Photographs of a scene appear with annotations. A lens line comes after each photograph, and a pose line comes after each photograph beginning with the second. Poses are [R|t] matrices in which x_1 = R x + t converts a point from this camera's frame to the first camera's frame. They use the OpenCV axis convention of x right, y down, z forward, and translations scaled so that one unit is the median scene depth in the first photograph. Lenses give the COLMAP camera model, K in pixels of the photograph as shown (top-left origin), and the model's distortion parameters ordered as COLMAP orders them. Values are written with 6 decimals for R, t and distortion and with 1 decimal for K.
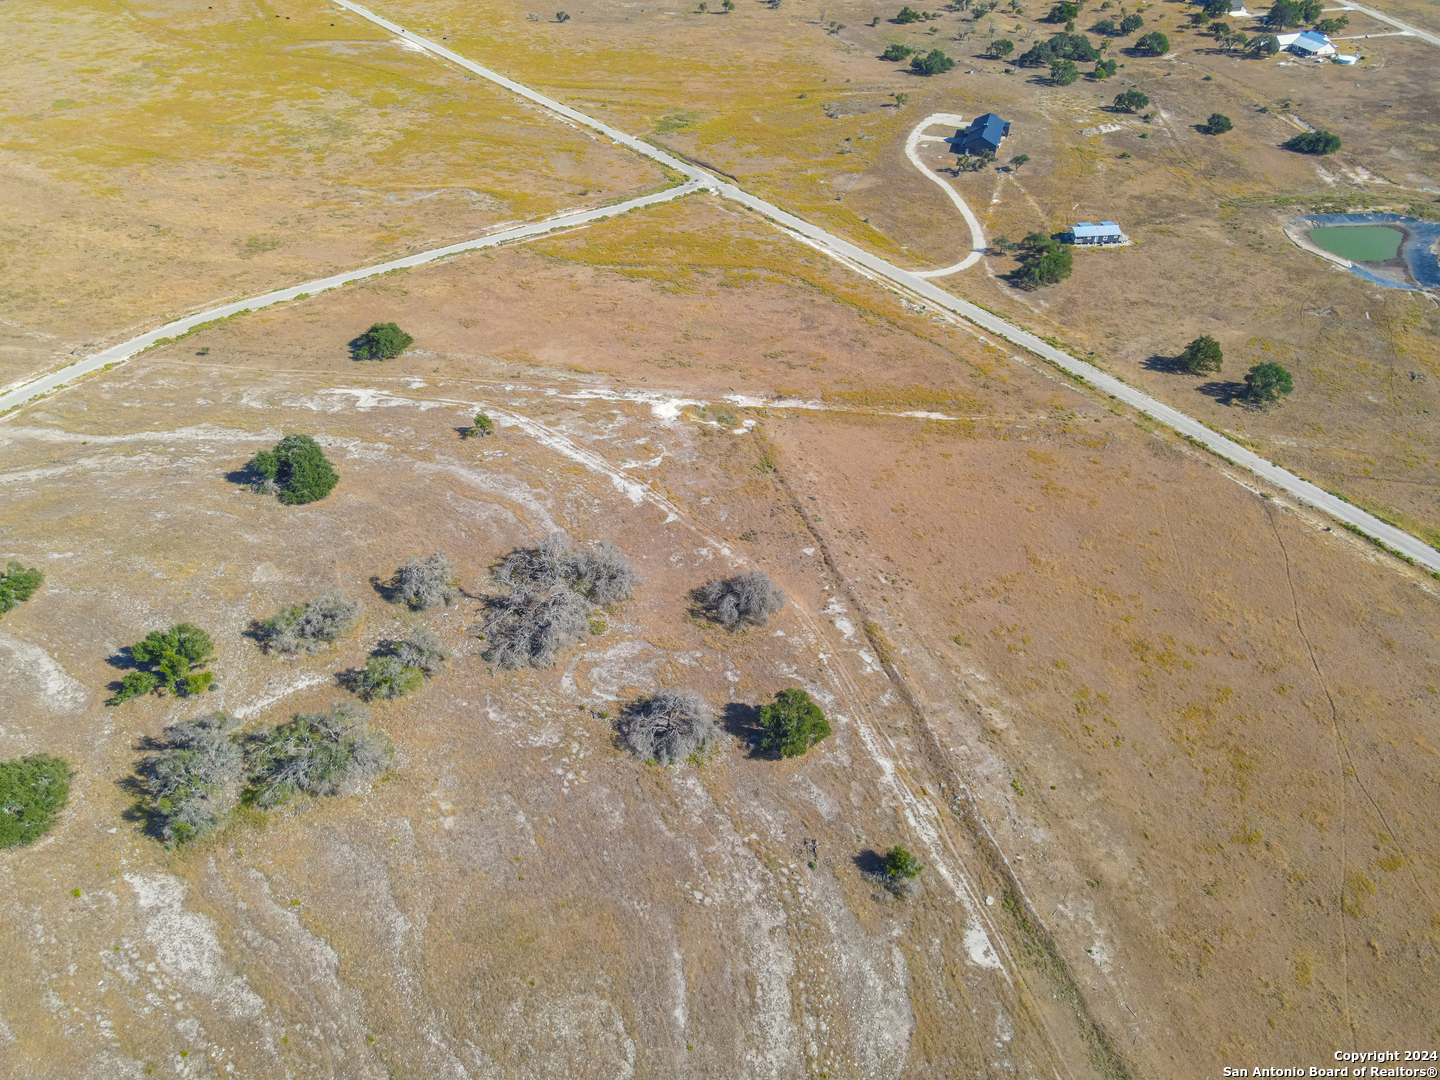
lens RADIAL K [[1060.1, 0, 704.0], [0, 1060.1, 540.2], [0, 0, 1]] dist [0.001349, 0.052594]
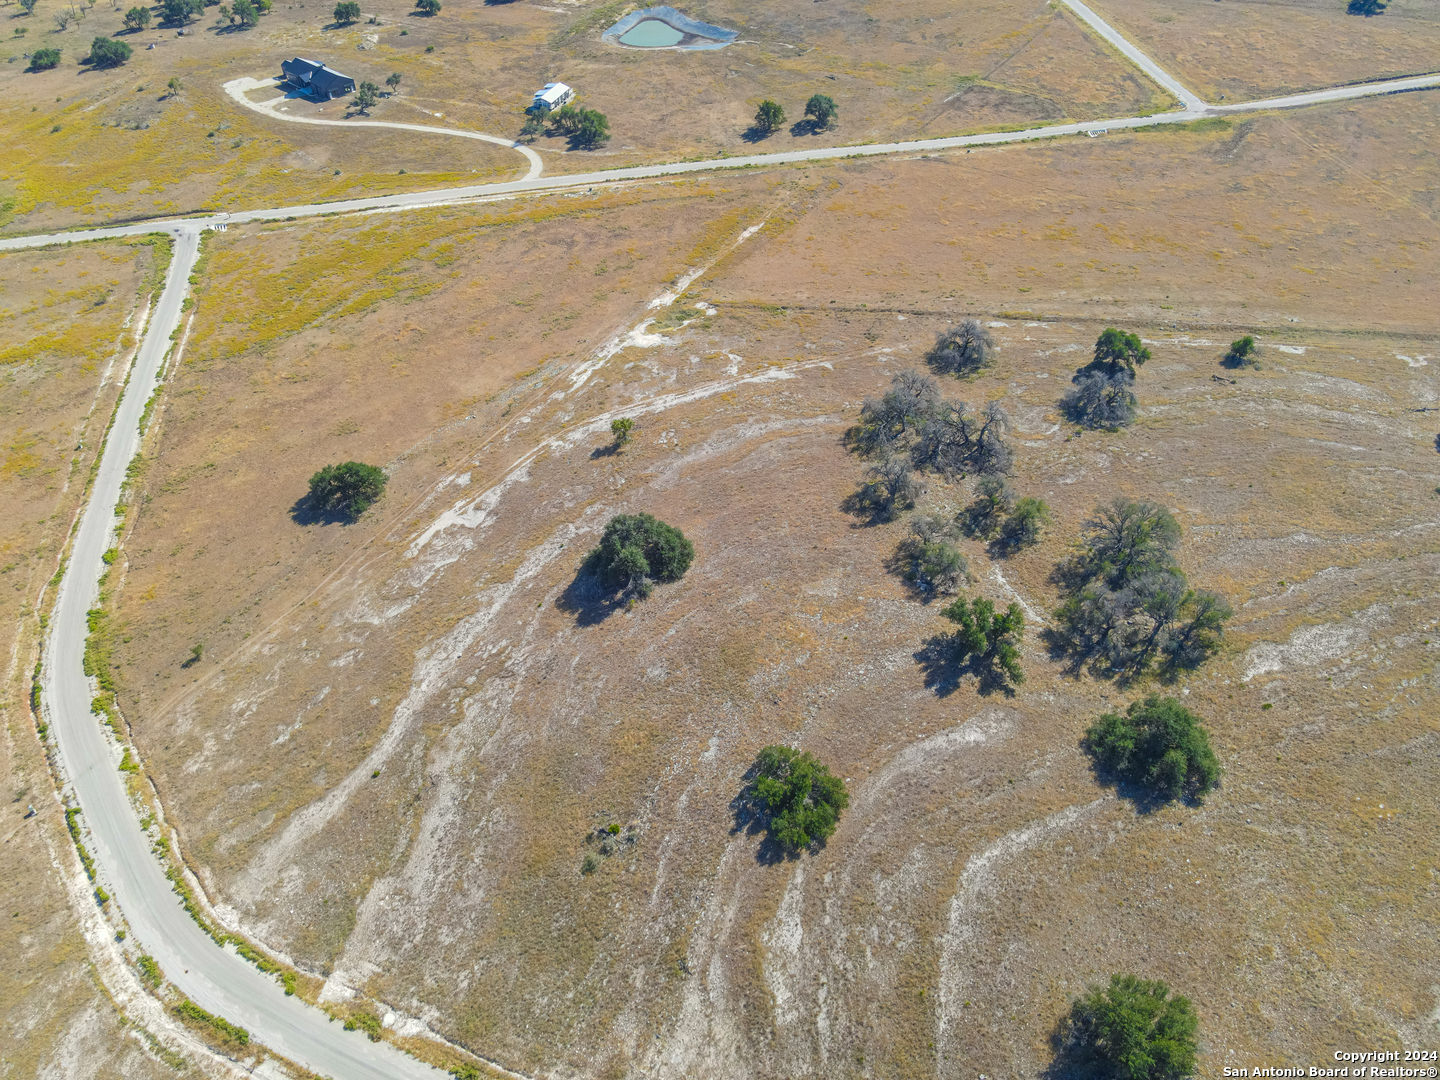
lens RADIAL K [[1043.7, 0, 715.6], [0, 1043.7, 546.9], [0, 0, 1]] dist [0.012570, 0.019598]
pose [[0.402274, -0.630025, 0.664261, -0.787609], [0.598478, 0.730031, 0.329969, -0.266813], [-0.692820, 0.264807, 0.670729, 0.346442]]
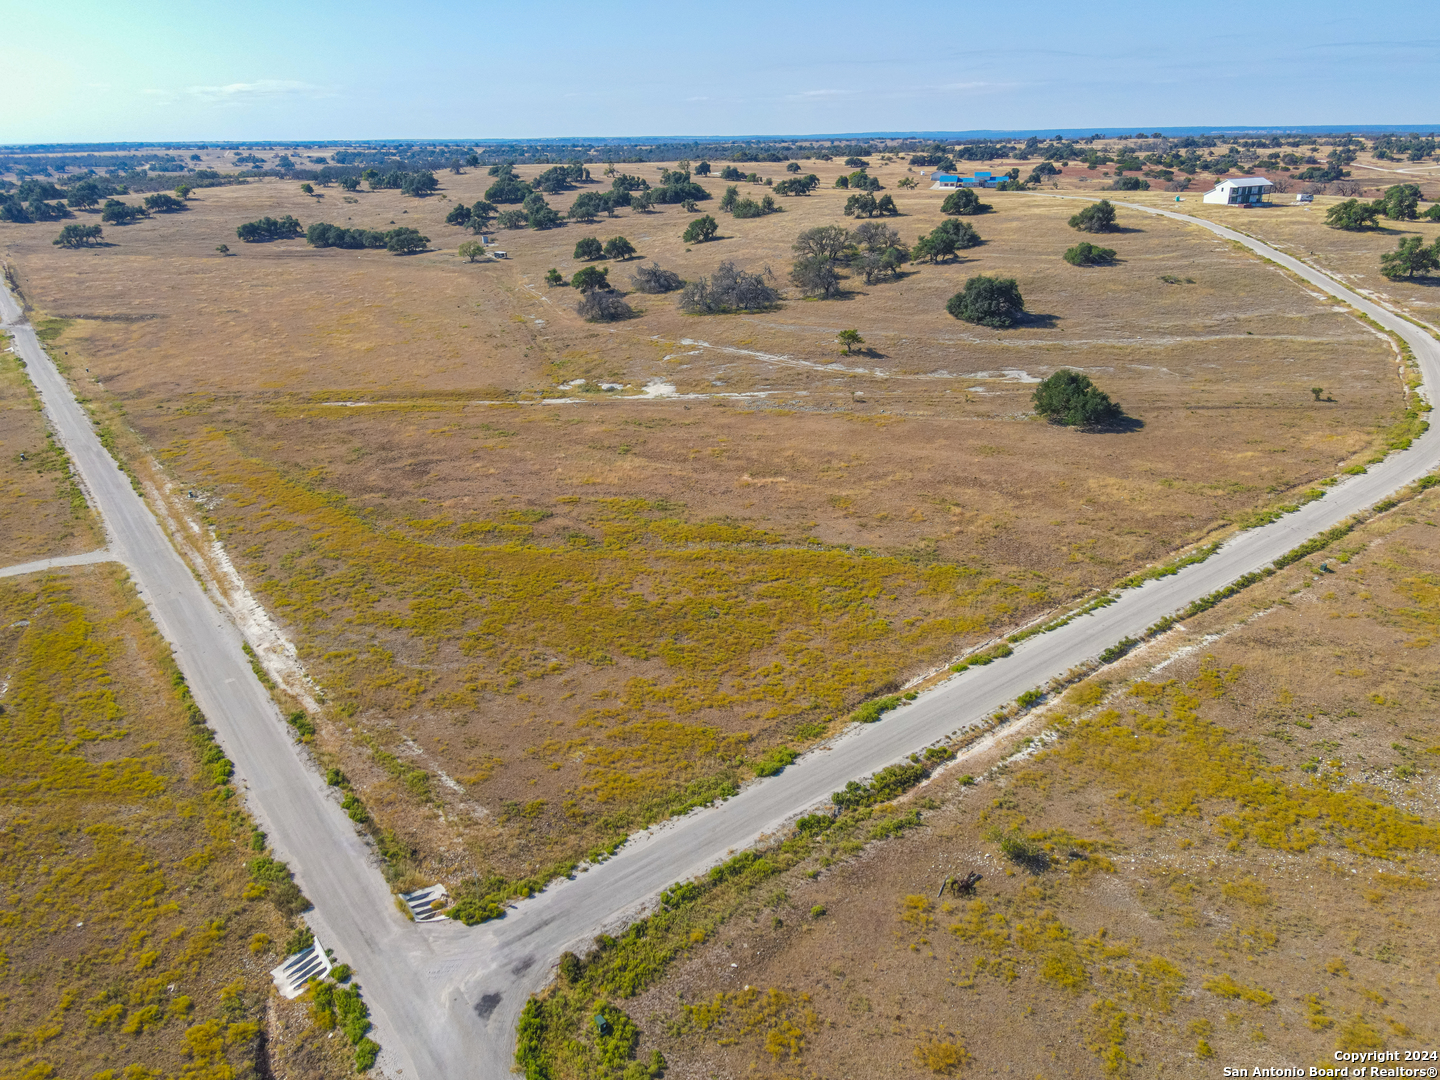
lens RADIAL K [[1035.9, 0, 717.6], [0, 1035.9, 556.8], [0, 0, 1]] dist [0.006221, 0.029671]
pose [[-0.999310, 0.036590, -0.006327, -0.072257], [0.011406, 0.464606, 0.885444, -0.794241], [0.035338, 0.884761, -0.464703, 1.506274]]
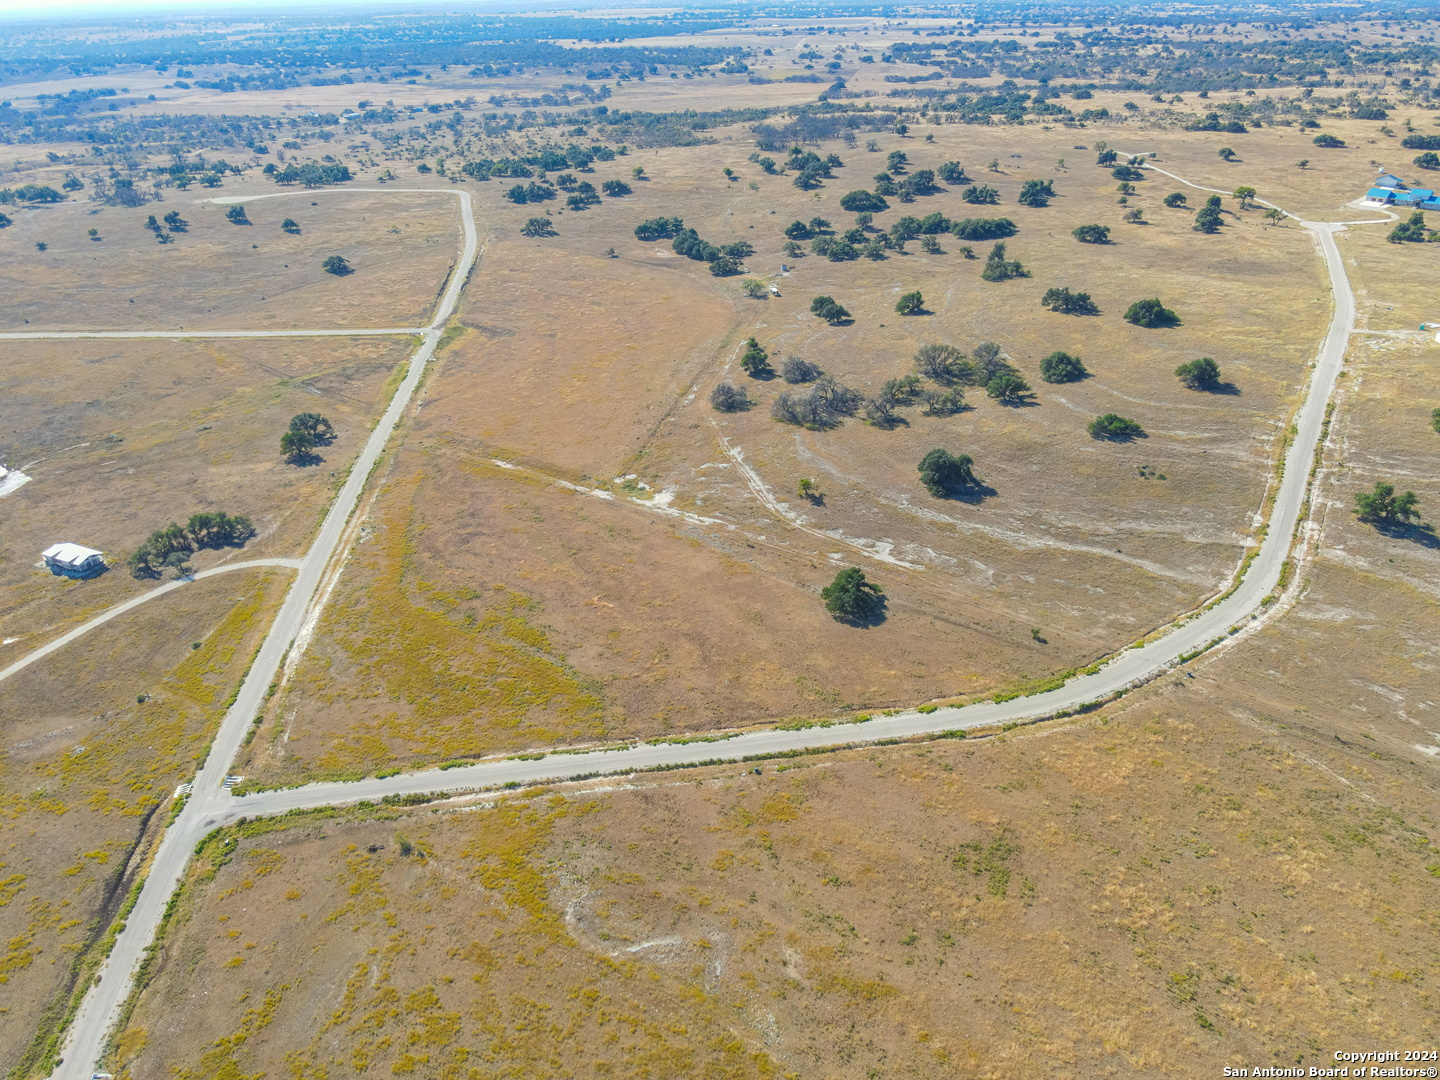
lens RADIAL K [[1035.9, 0, 717.6], [0, 1035.9, 556.8], [0, 0, 1]] dist [0.006221, 0.029671]
pose [[-0.869797, -0.211853, 0.445614, -0.659909], [0.340320, 0.396341, 0.852699, -1.129831], [-0.357262, 0.893326, -0.272639, 1.378088]]
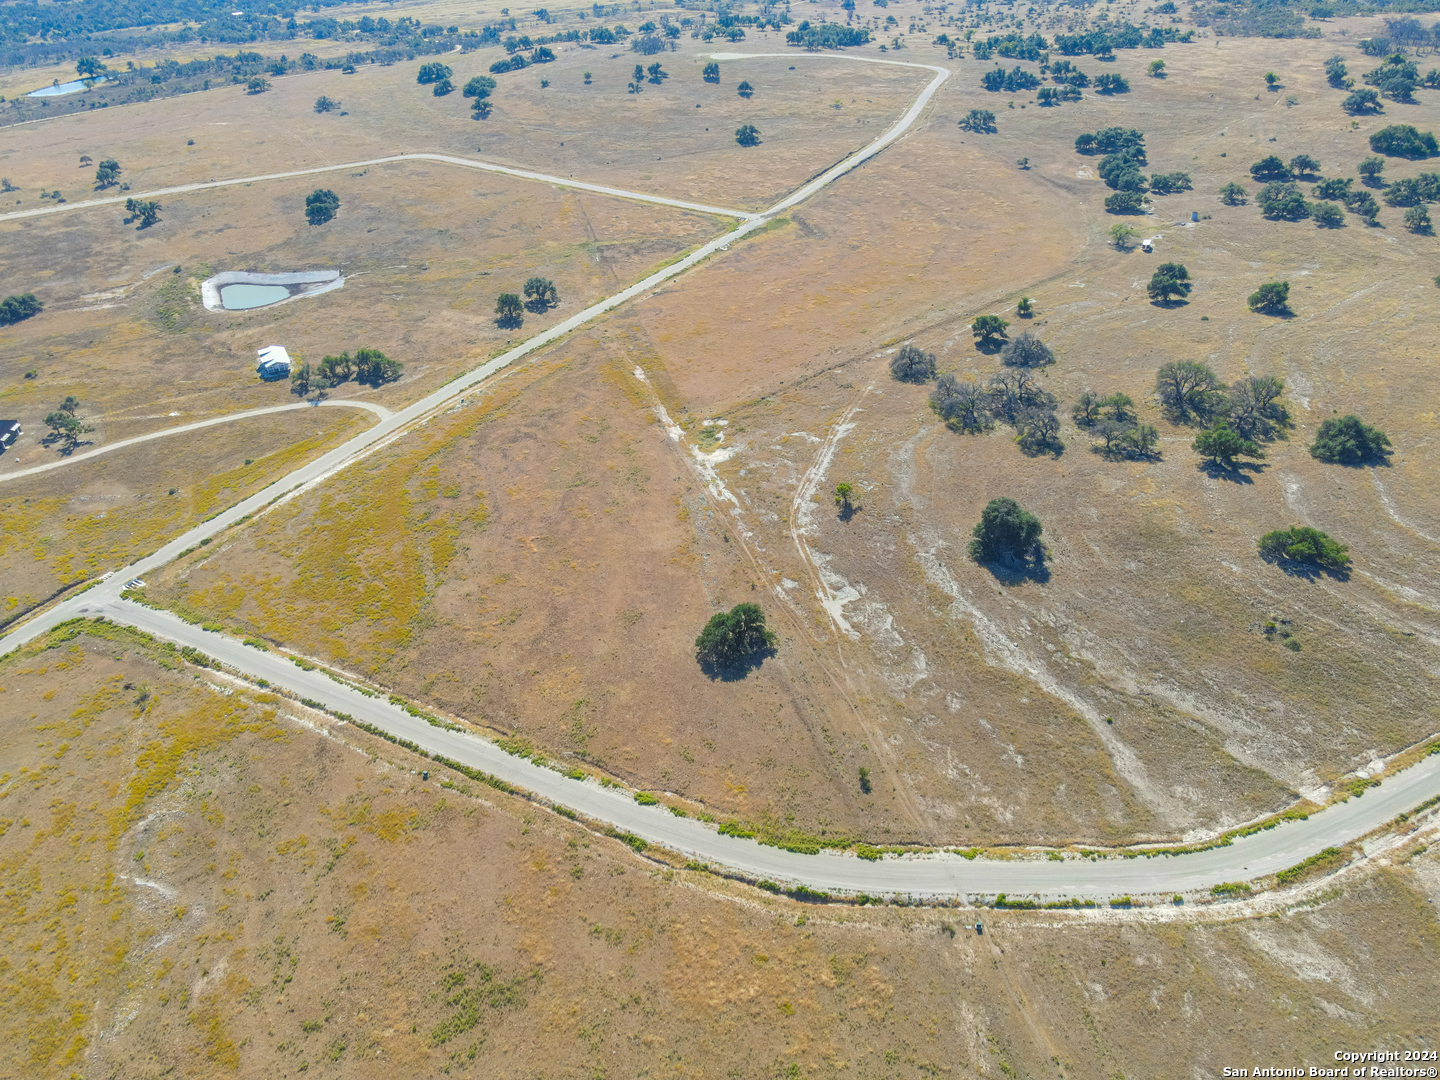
lens RADIAL K [[1043.7, 0, 715.6], [0, 1043.7, 546.9], [0, 0, 1]] dist [0.012570, 0.019598]
pose [[-0.408915, -0.490926, 0.769272, -0.937364], [0.608604, 0.481423, 0.630740, -0.779679], [-0.679992, 0.726101, 0.101918, 0.960263]]
